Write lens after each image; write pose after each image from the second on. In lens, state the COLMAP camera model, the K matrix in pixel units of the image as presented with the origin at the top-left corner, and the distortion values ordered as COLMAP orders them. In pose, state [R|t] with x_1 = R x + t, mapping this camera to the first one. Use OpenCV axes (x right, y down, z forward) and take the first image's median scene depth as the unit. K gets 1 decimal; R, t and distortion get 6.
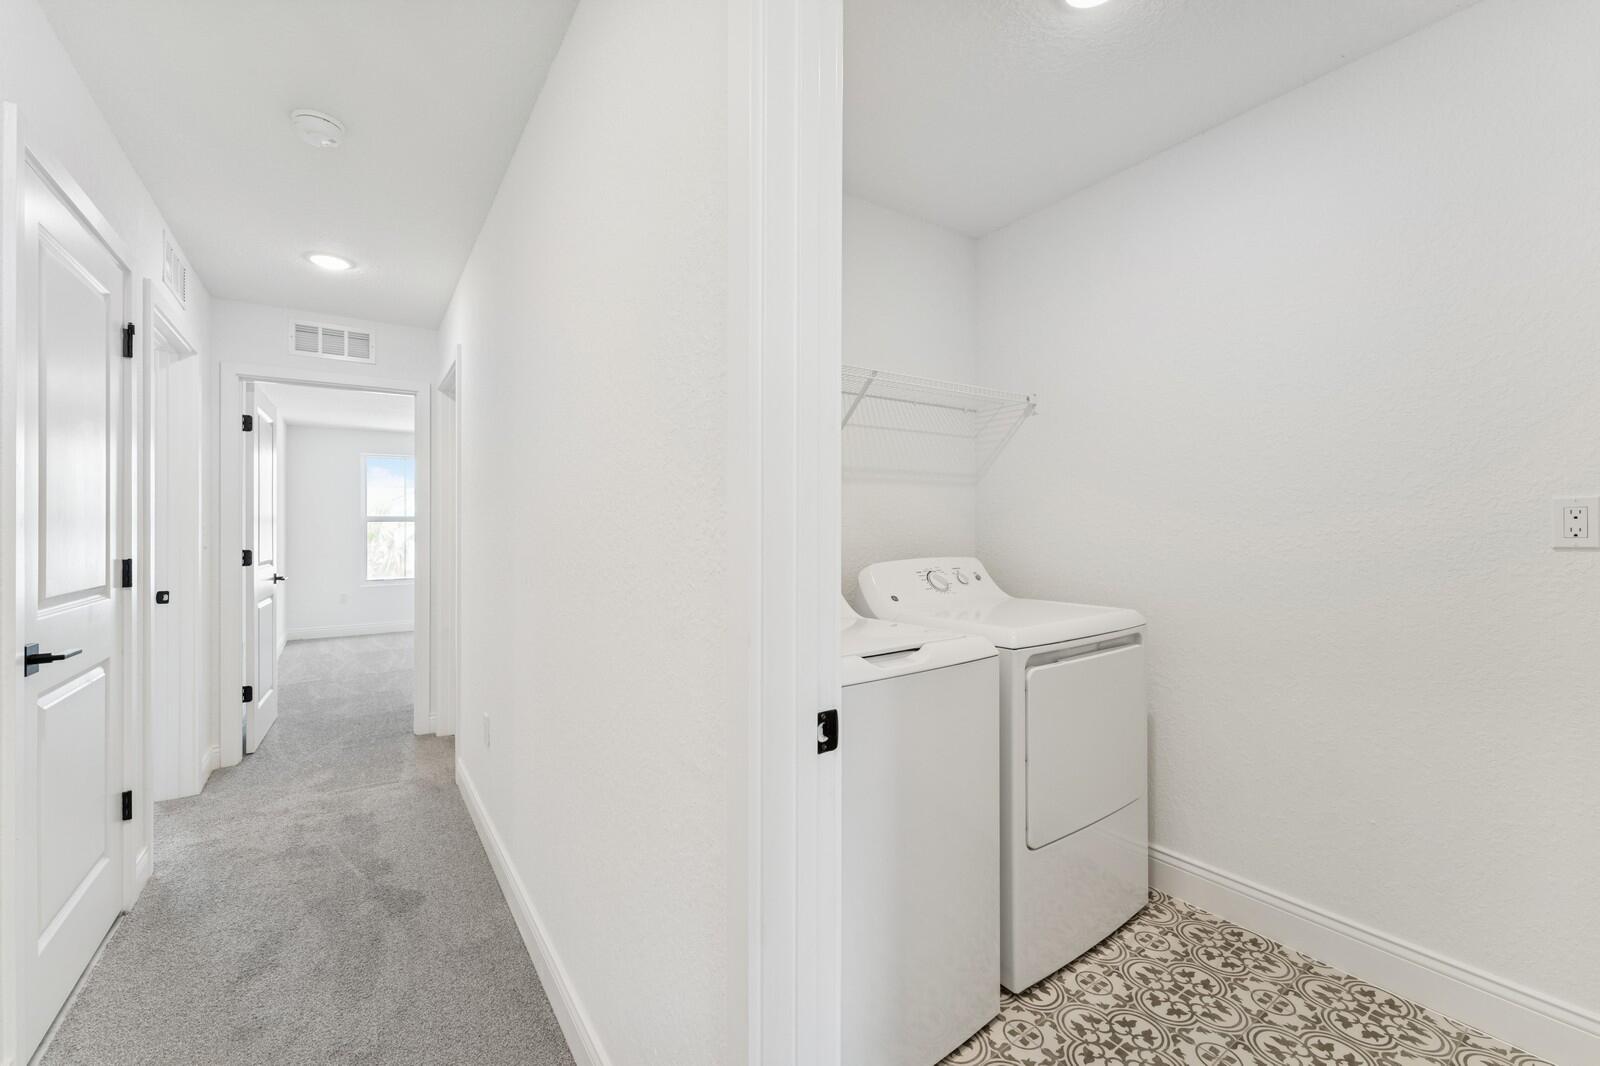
lens RADIAL K [[658.2, 0, 801.6], [0, 658.2, 542.9], [0, 0, 1]] dist [0.001179, 0.000313]
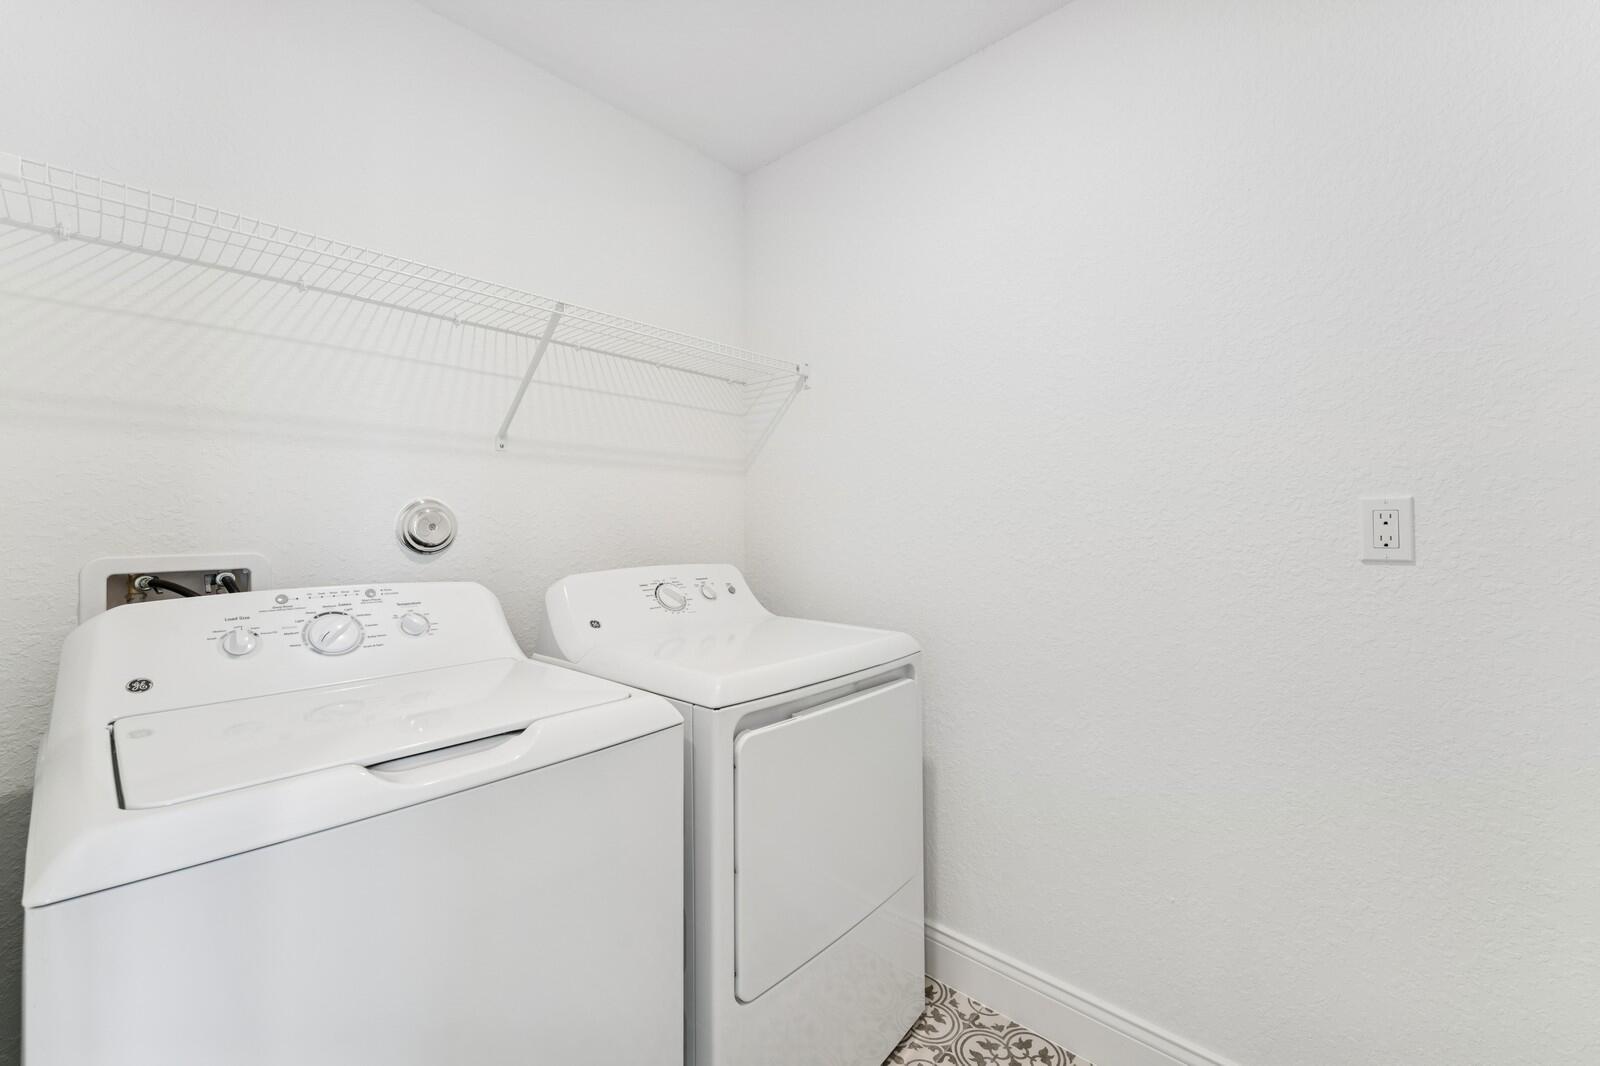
lens RADIAL K [[658.2, 0, 798.6], [0, 658.2, 518.7], [0, 0, 1]] dist [0.001179, 0.000313]
pose [[0.976644, 0.013172, 0.214458, 0.204387], [-0.006486, 0.999472, -0.031850, -0.009319], [-0.214764, 0.029716, 0.976214, 0.251669]]
